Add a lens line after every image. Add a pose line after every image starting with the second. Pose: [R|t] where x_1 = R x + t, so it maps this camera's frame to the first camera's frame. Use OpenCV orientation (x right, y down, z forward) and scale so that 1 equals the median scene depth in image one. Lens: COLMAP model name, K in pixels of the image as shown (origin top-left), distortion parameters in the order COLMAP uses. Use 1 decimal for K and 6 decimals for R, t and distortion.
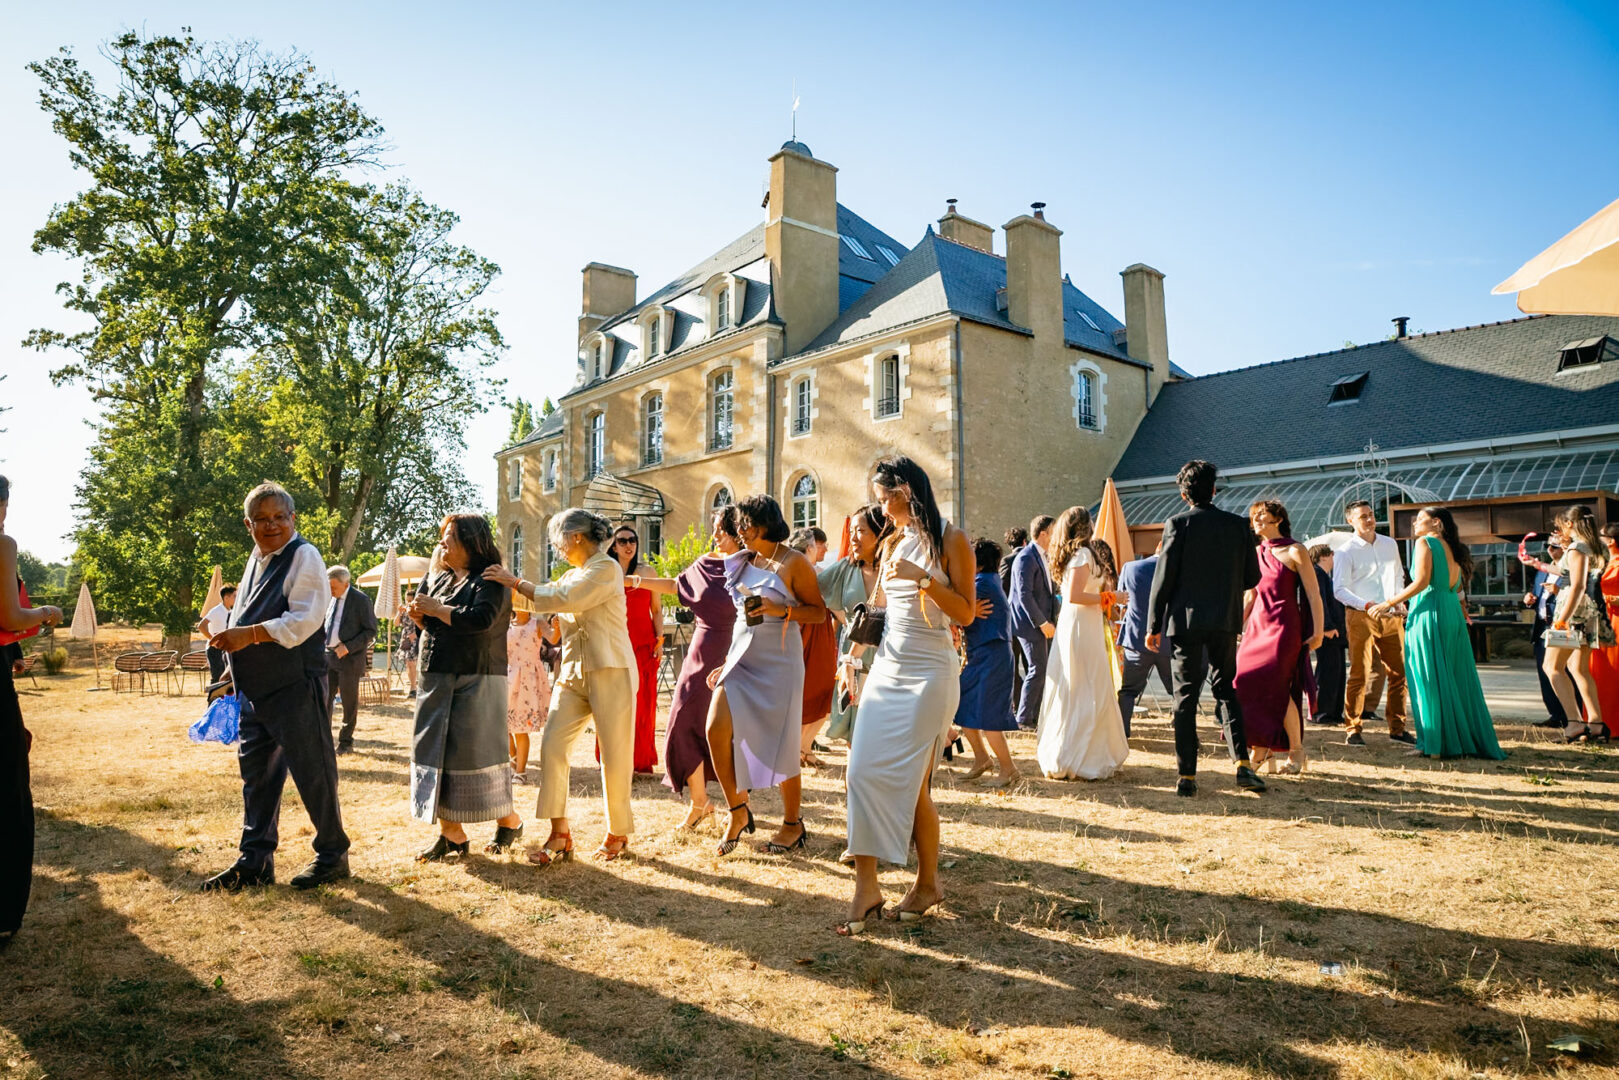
lens RADIAL K [[962.7, 0, 765.2], [0, 962.7, 551.1], [0, 0, 1]] dist [-0.073041, 0.036322]
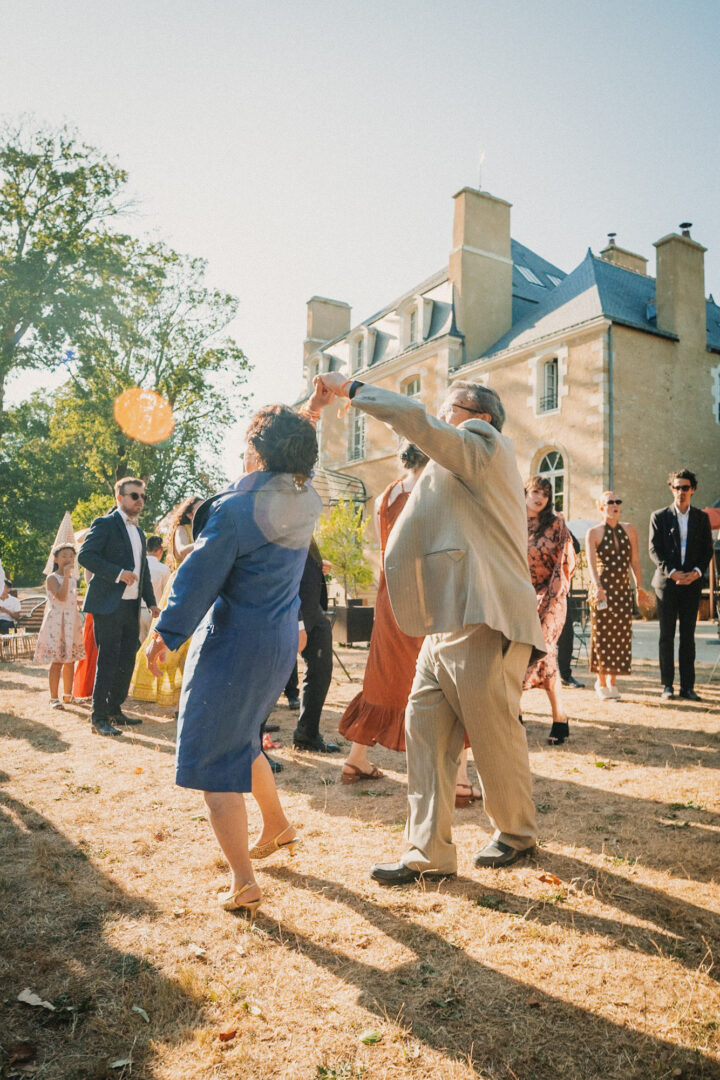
lens RADIAL K [[719.3, 0, 429.4], [0, 719.3, 572.5], [0, 0, 1]] dist [-0.056046, 0.009295]
pose [[0.997973, 0.008603, -0.063060, 0.036086], [-0.005529, 0.998796, 0.048750, 0.008674], [0.063403, -0.048303, 0.996818, 0.111580]]
